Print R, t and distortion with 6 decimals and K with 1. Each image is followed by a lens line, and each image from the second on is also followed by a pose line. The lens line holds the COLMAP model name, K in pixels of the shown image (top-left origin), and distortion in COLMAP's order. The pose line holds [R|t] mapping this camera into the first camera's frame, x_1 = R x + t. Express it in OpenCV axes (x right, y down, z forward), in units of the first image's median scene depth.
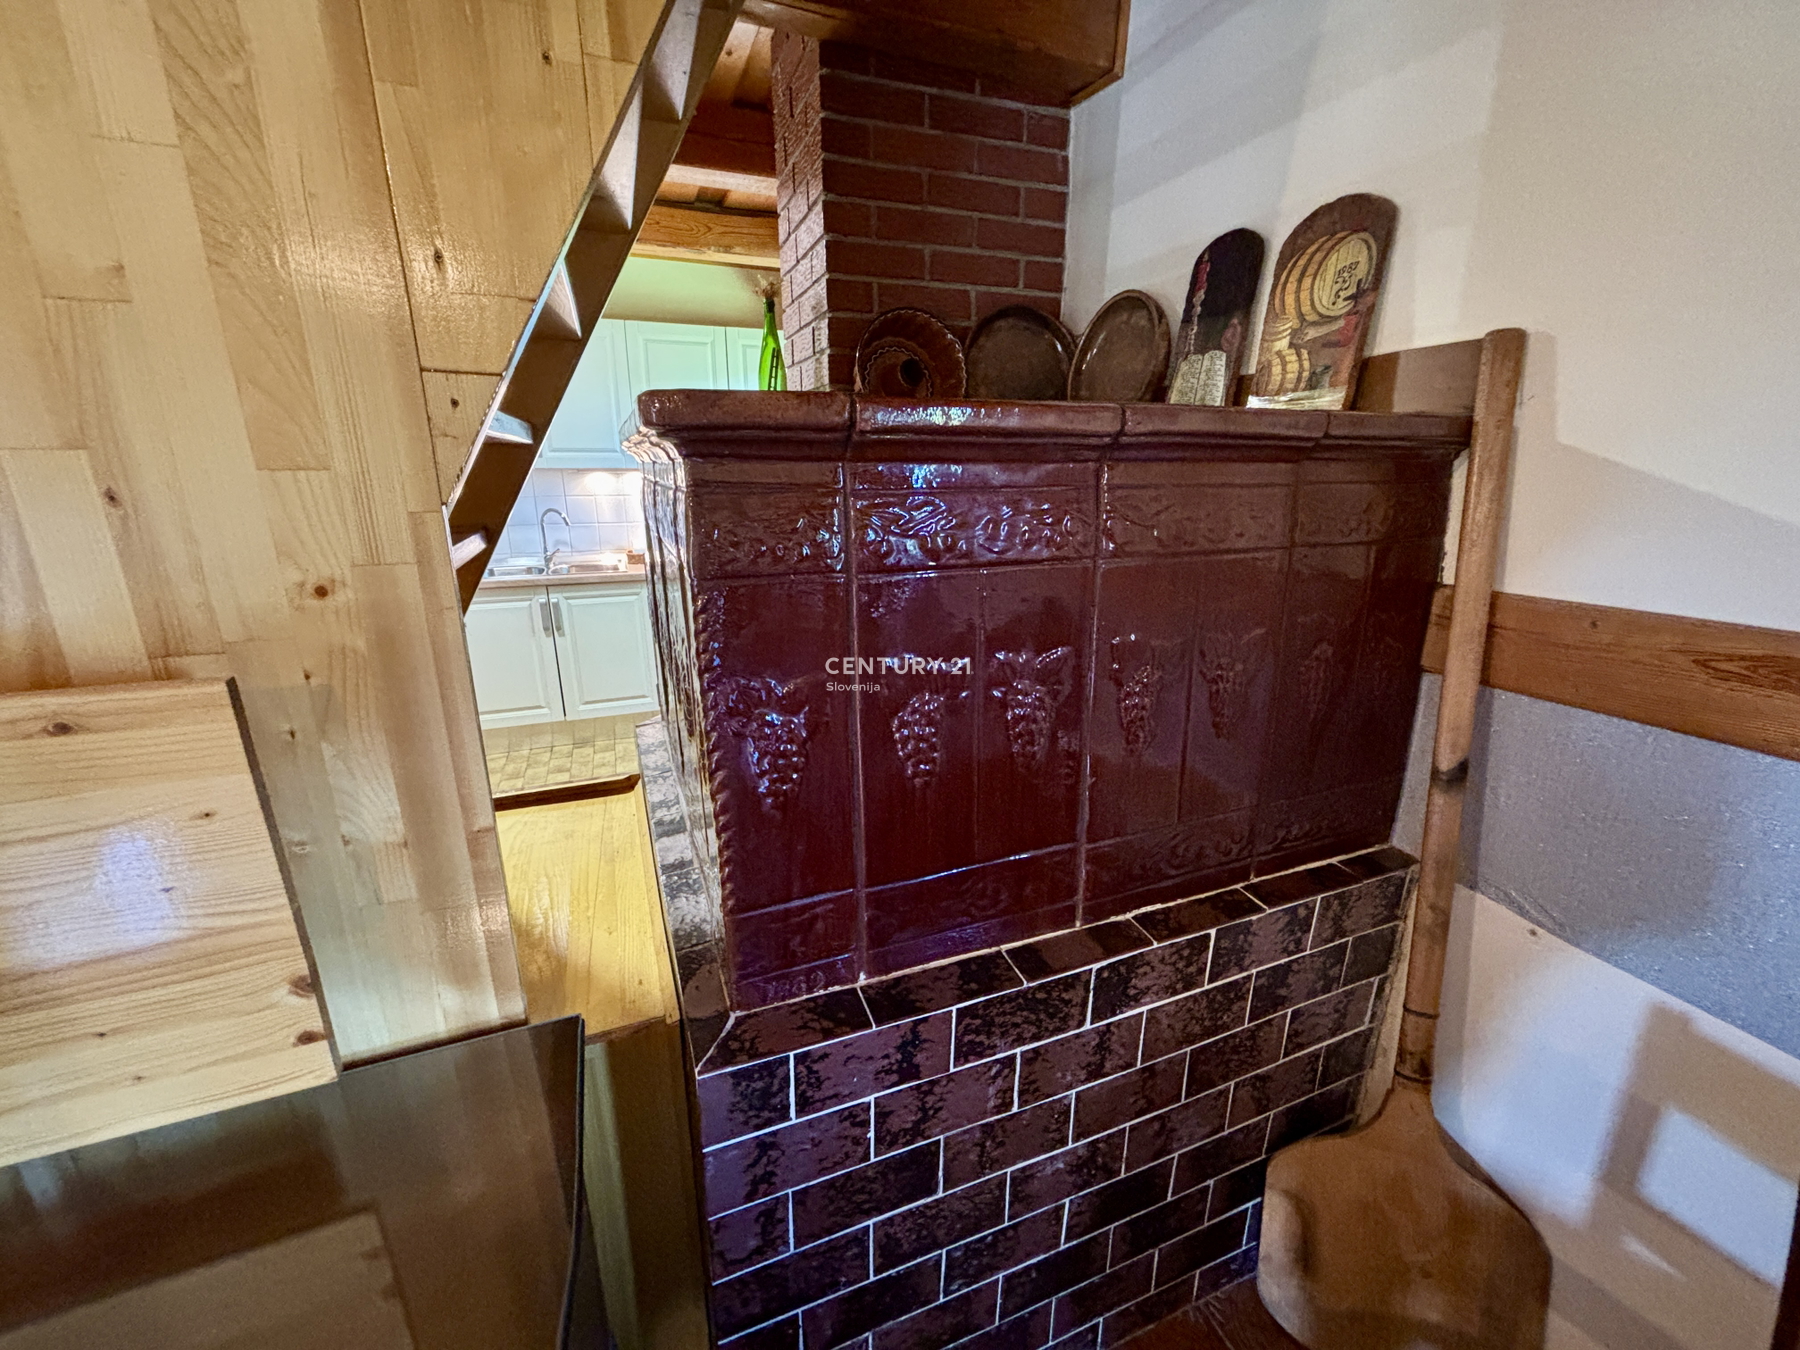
lens RADIAL K [[729.8, 0, 894.3], [0, 729.8, 673.6], [0, 0, 1]] dist [0.001809, -0.000123]
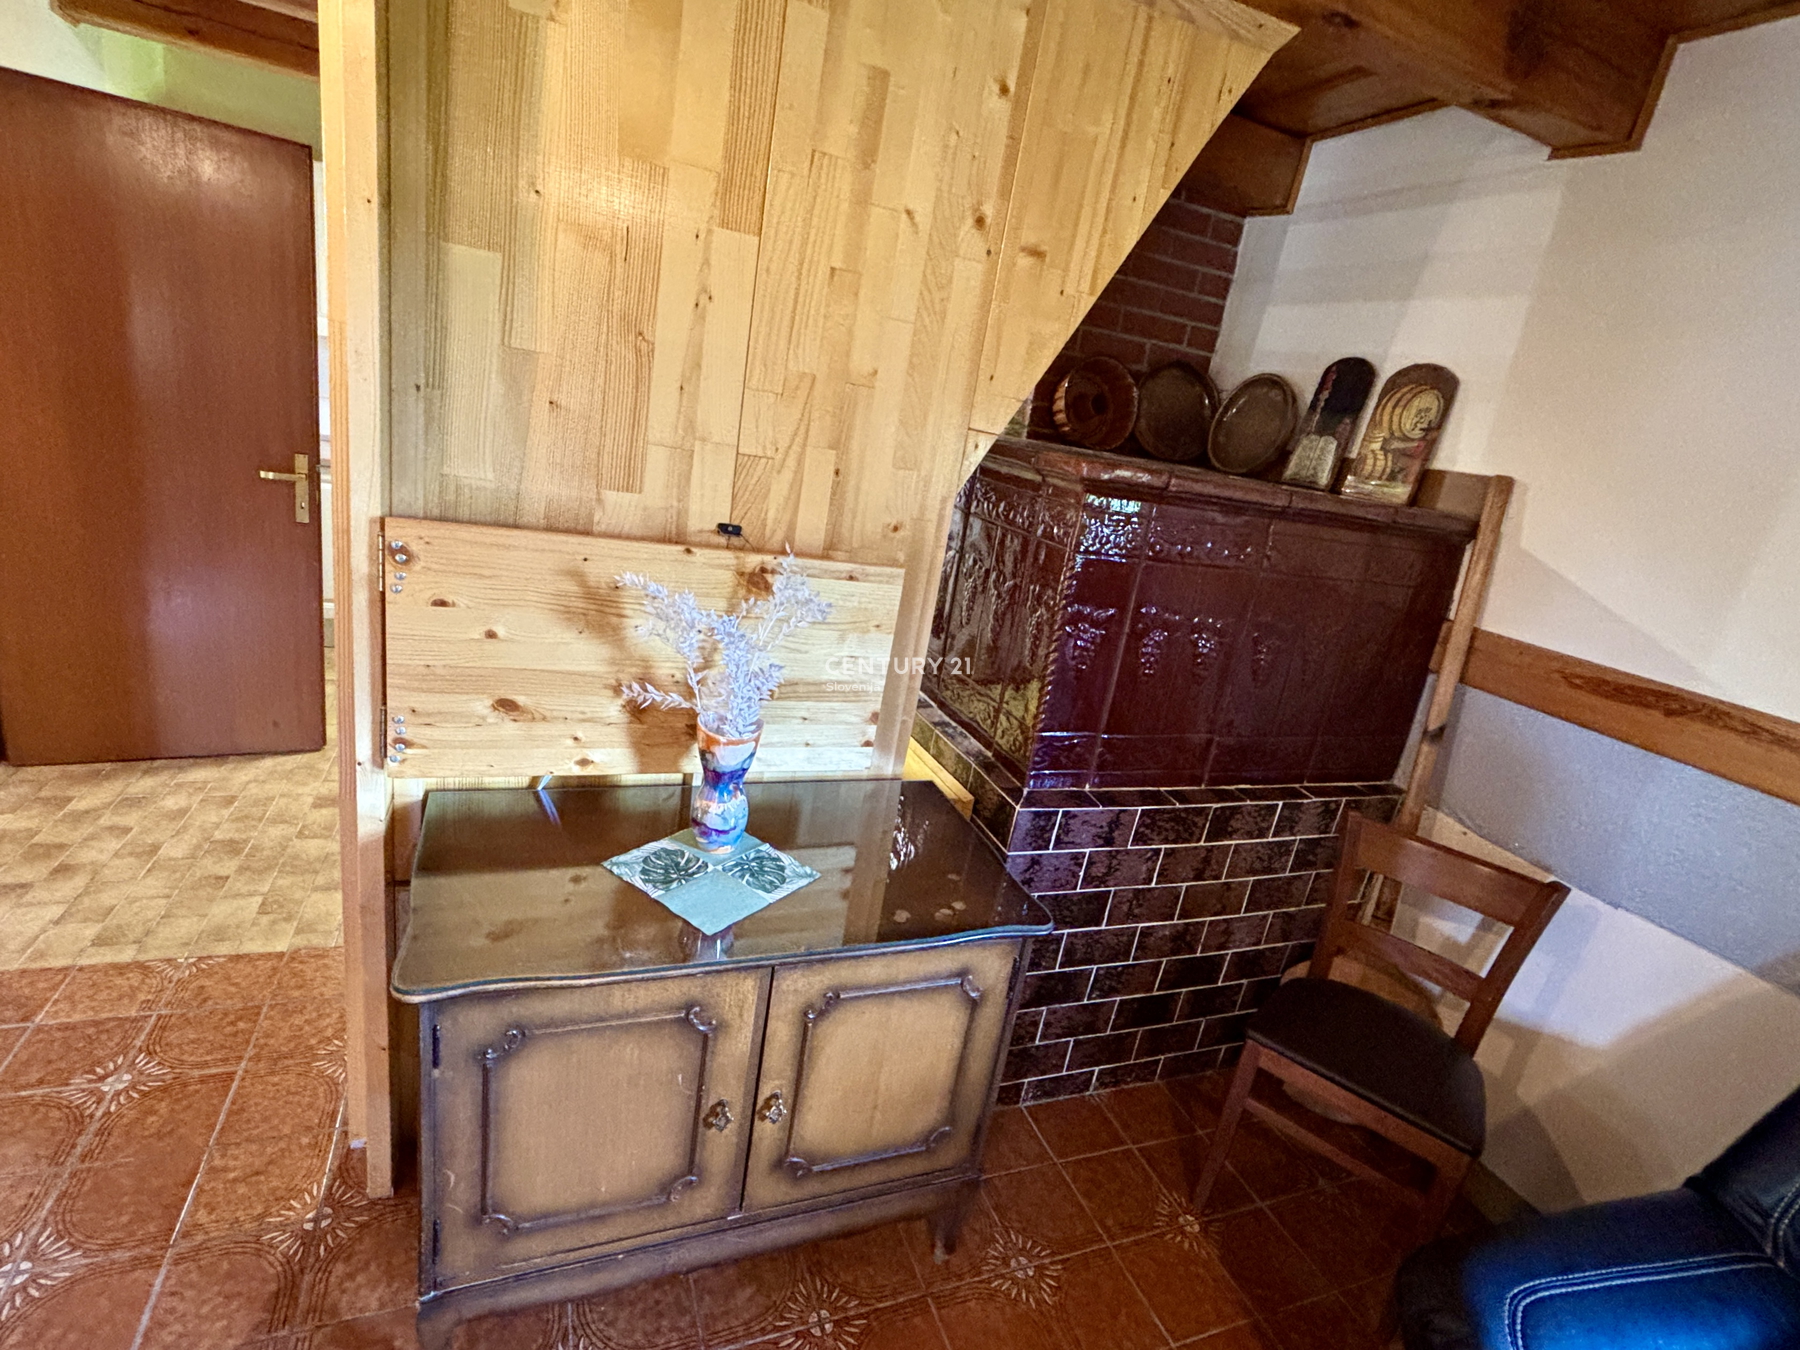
lens RADIAL K [[865.5, 0, 900.3], [0, 865.5, 669.1], [0, 0, 1]] dist [0.001107, -0.001761]
pose [[0.987331, 0.152759, 0.042923, -0.504762], [-0.153346, 0.988114, 0.010720, 0.150218], [-0.040775, -0.017167, 0.999021, -0.852611]]
